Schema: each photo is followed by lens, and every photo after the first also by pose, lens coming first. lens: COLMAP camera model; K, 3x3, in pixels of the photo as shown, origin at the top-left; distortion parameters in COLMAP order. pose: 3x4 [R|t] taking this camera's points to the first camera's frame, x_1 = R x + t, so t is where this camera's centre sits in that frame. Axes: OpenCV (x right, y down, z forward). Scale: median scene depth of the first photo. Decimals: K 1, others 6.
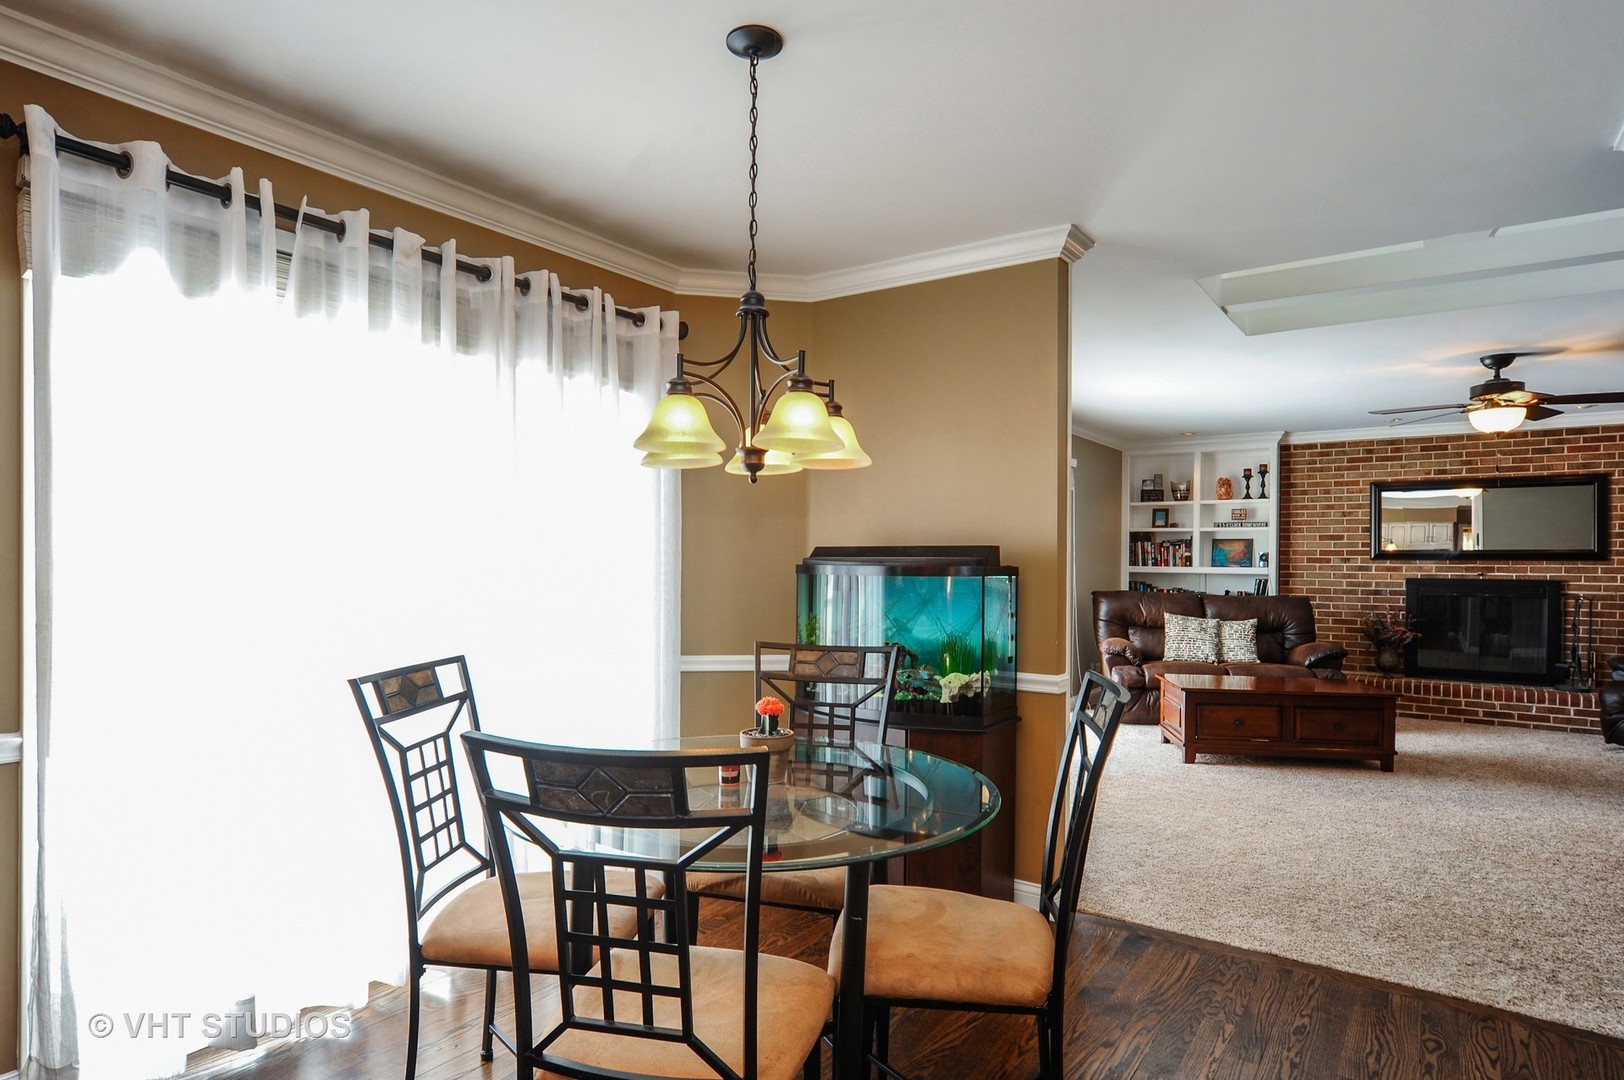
lens RADIAL K [[895.1, 0, 810.4], [0, 895.1, 554.8], [0, 0, 1]] dist [-0.007700, -0.000169]
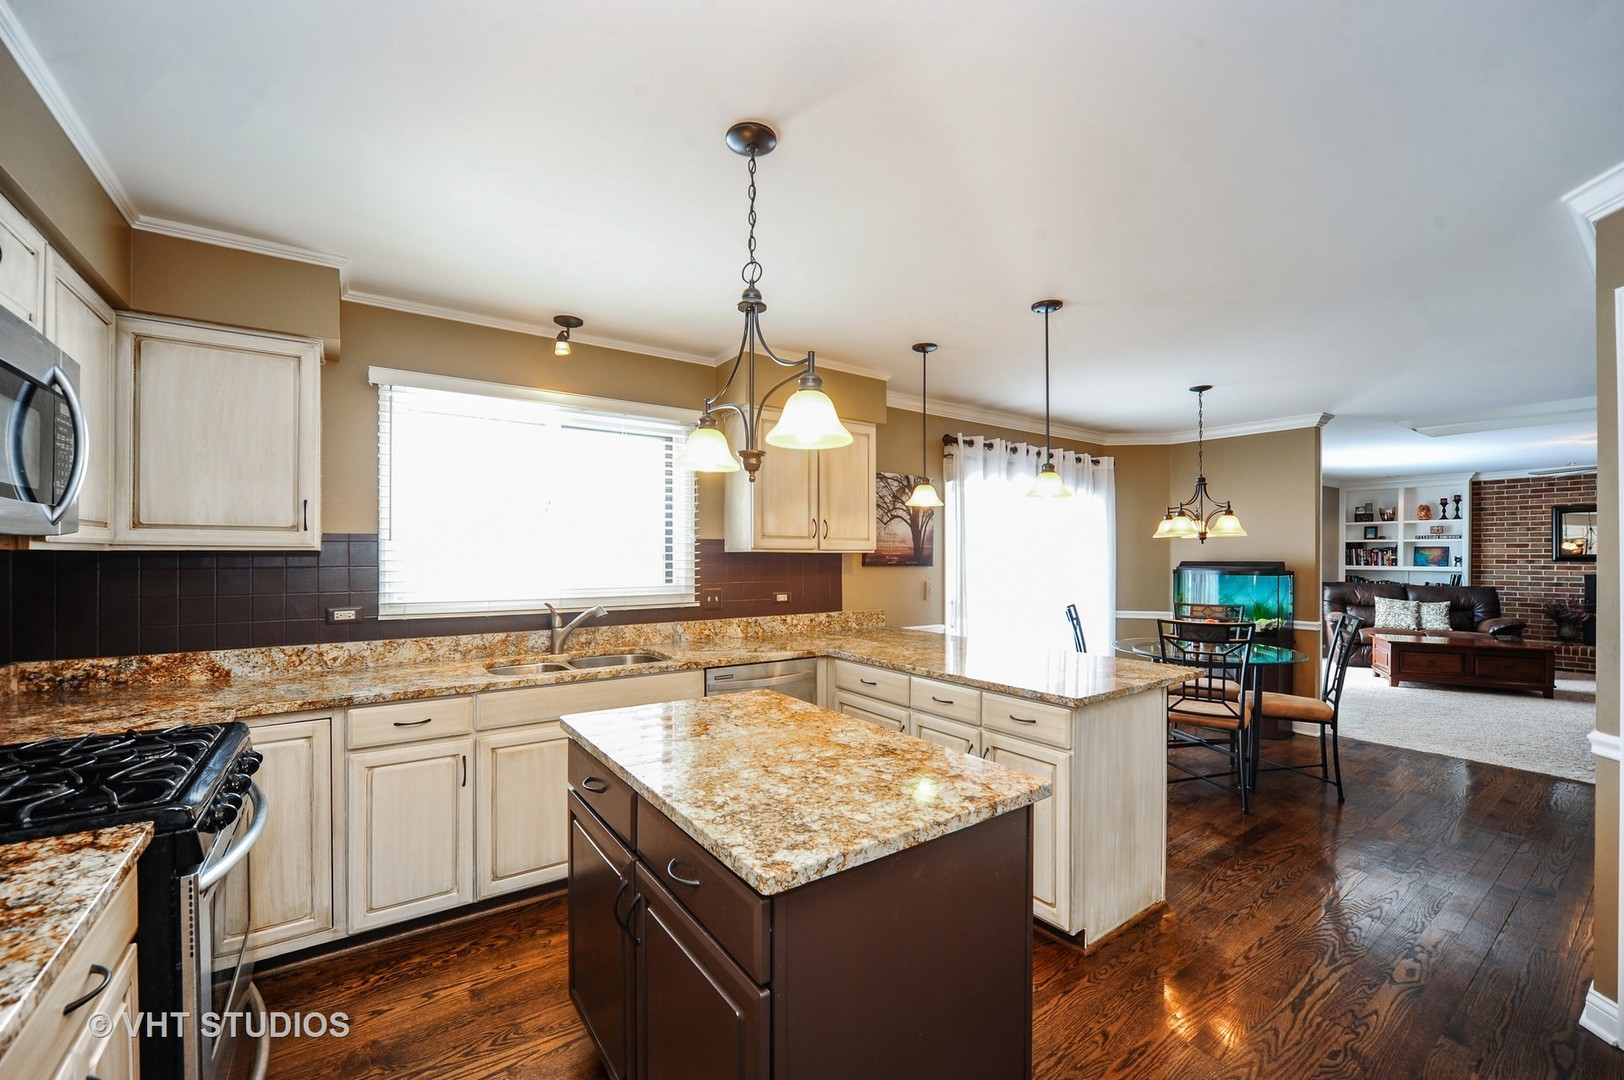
lens RADIAL K [[648.6, 0, 838.7], [0, 648.6, 553.9], [0, 0, 1]] dist [0.004207, 0.000369]
pose [[0.952369, -0.006226, -0.304886, -0.135998], [0.006625, 0.999978, 0.000272, -0.014452], [0.304877, -0.002279, 0.952389, -0.335245]]
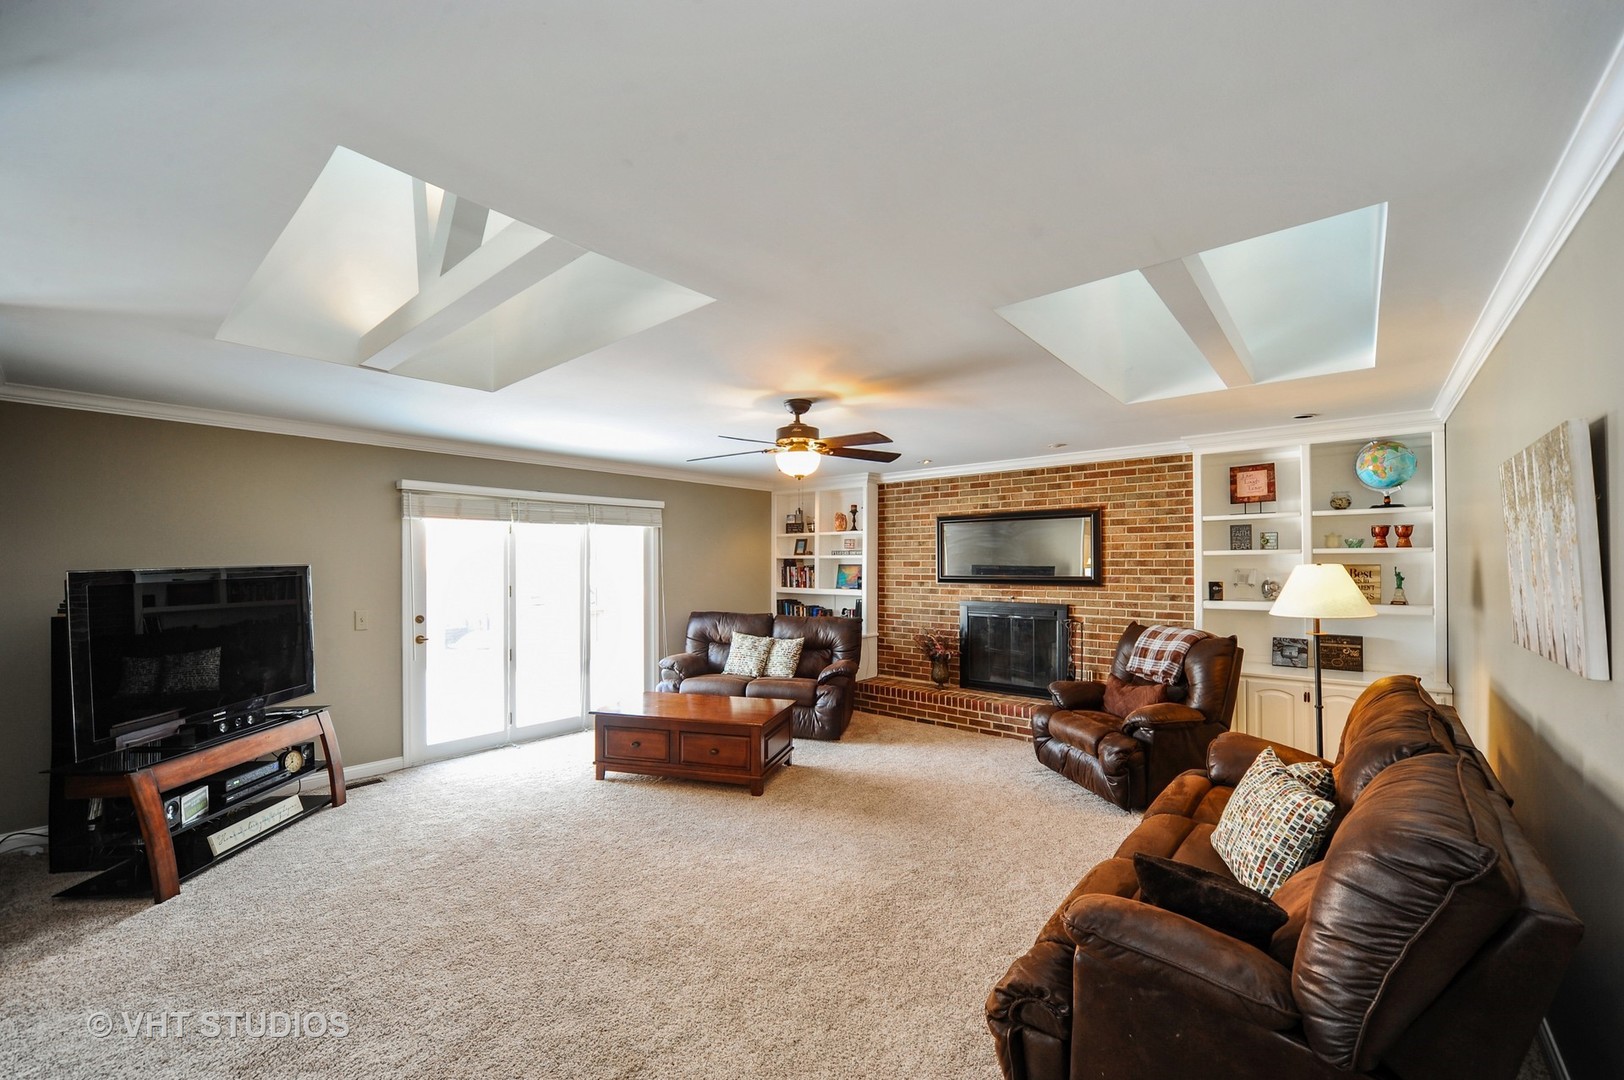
lens RADIAL K [[648.6, 0, 807.3], [0, 648.6, 557.6], [0, 0, 1]] dist [0.004207, 0.000369]
pose [[0.996549, -0.009063, -0.082515, 0.548592], [0.008532, 0.999941, -0.006789, -0.024353], [0.082572, 0.006061, 0.996567, 0.165294]]
